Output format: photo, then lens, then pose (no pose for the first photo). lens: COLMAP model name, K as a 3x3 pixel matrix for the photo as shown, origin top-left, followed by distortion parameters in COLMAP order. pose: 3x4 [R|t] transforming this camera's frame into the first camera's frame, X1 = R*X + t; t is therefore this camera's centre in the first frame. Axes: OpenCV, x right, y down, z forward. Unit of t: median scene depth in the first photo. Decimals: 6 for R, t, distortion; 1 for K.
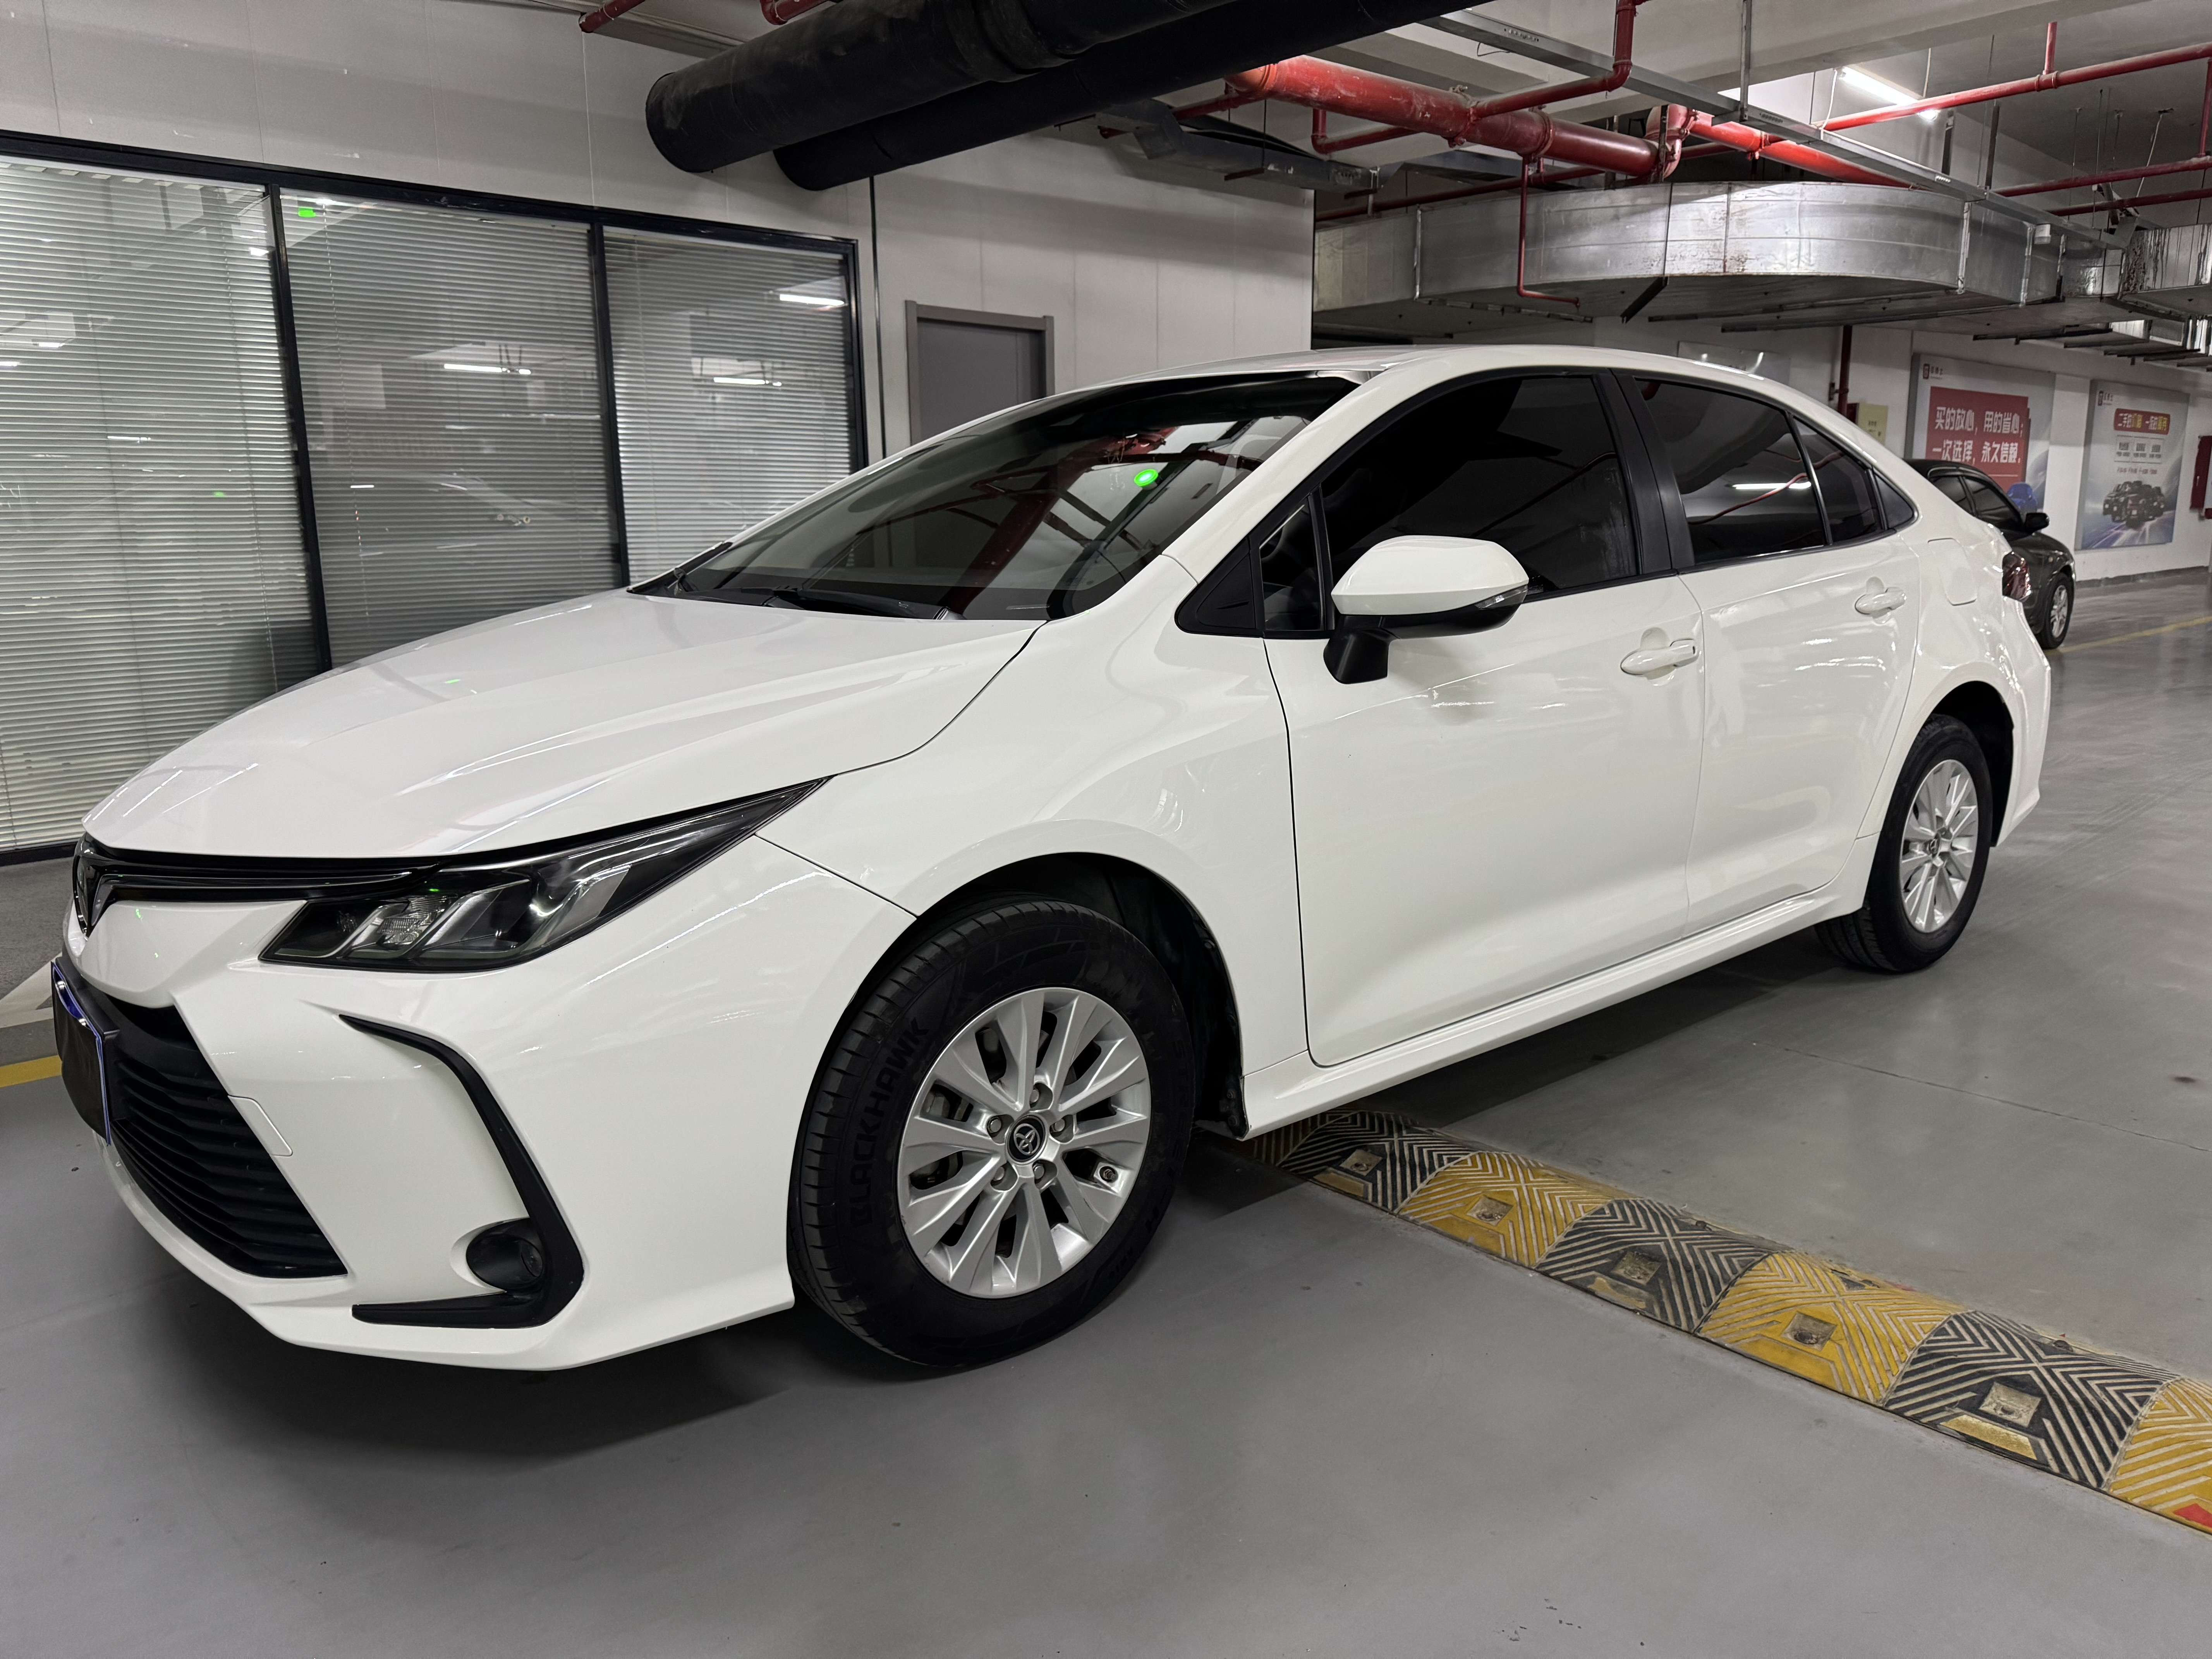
lens RADIAL K [[1563.6, 0, 1096.9], [0, 1563.6, 826.6], [0, 0, 1]] dist [0.000386, 0.001047]
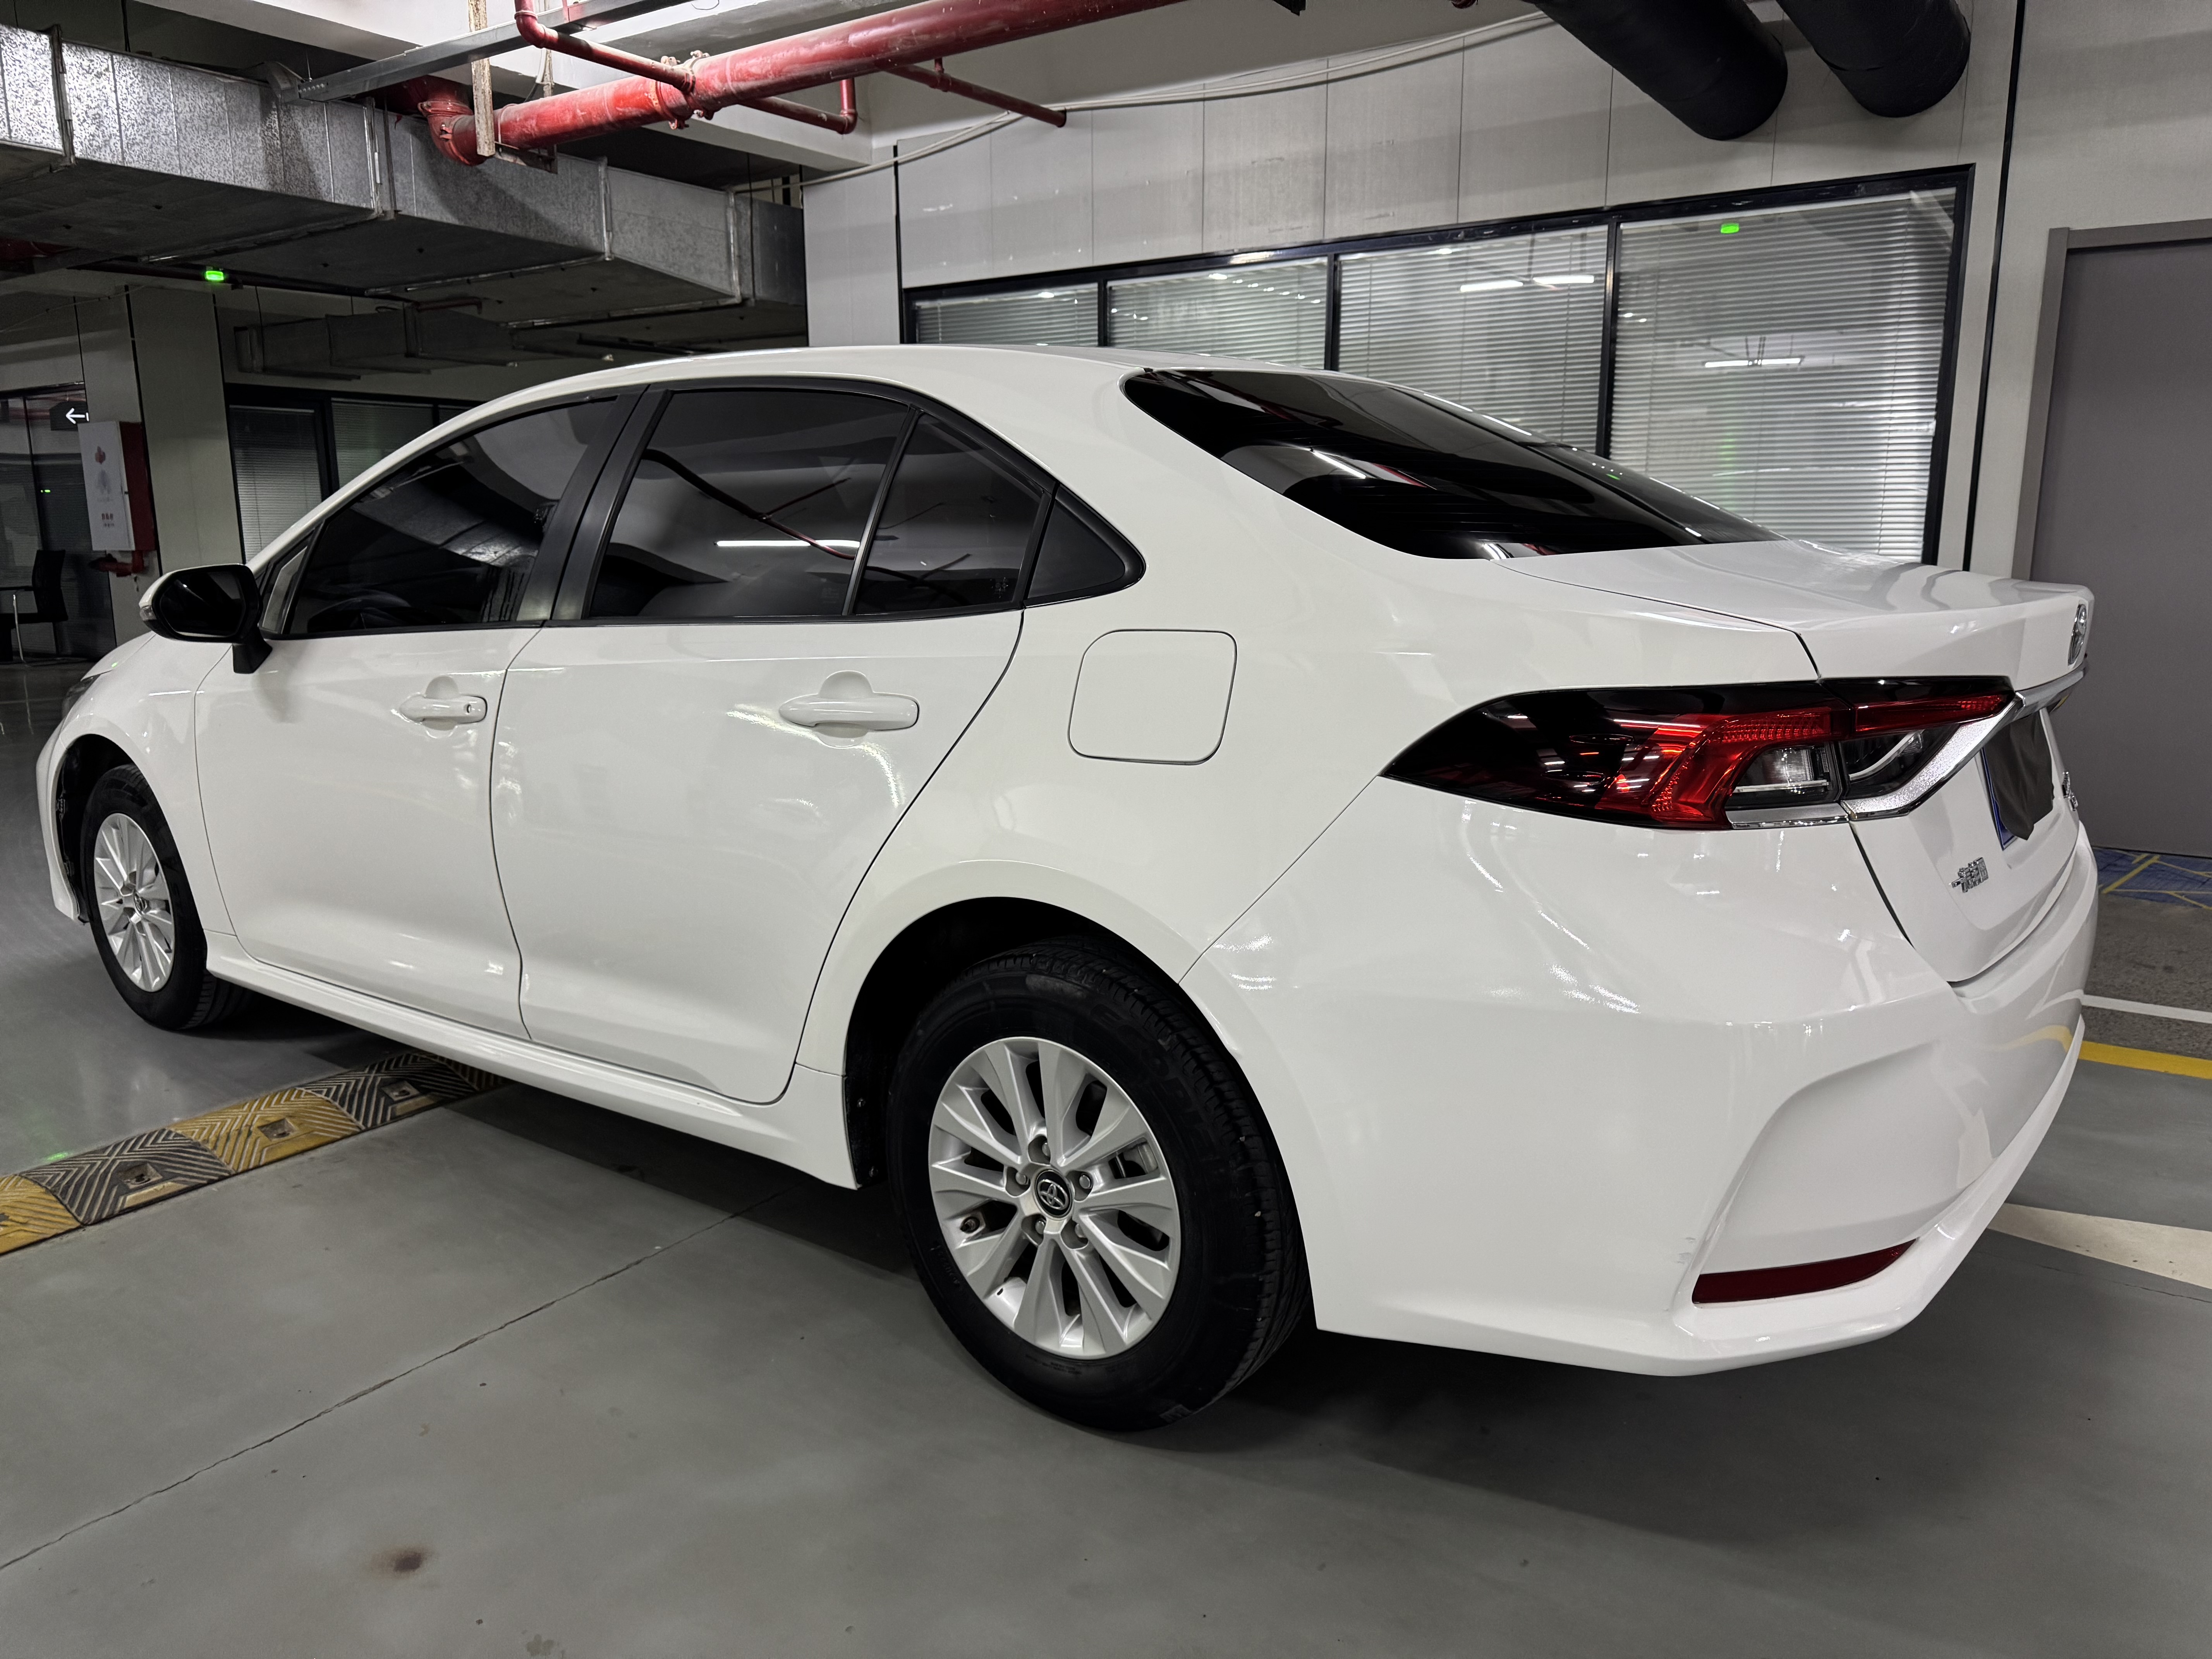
lens RADIAL K [[1563.6, 0, 1096.9], [0, 1563.6, 826.6], [0, 0, 1]] dist [0.000386, 0.001047]
pose [[0.234524, 0.199136, -0.951495, 1.112625], [-0.191088, 0.969141, 0.155730, -0.213496], [0.953144, 0.145297, 0.265339, 0.933364]]
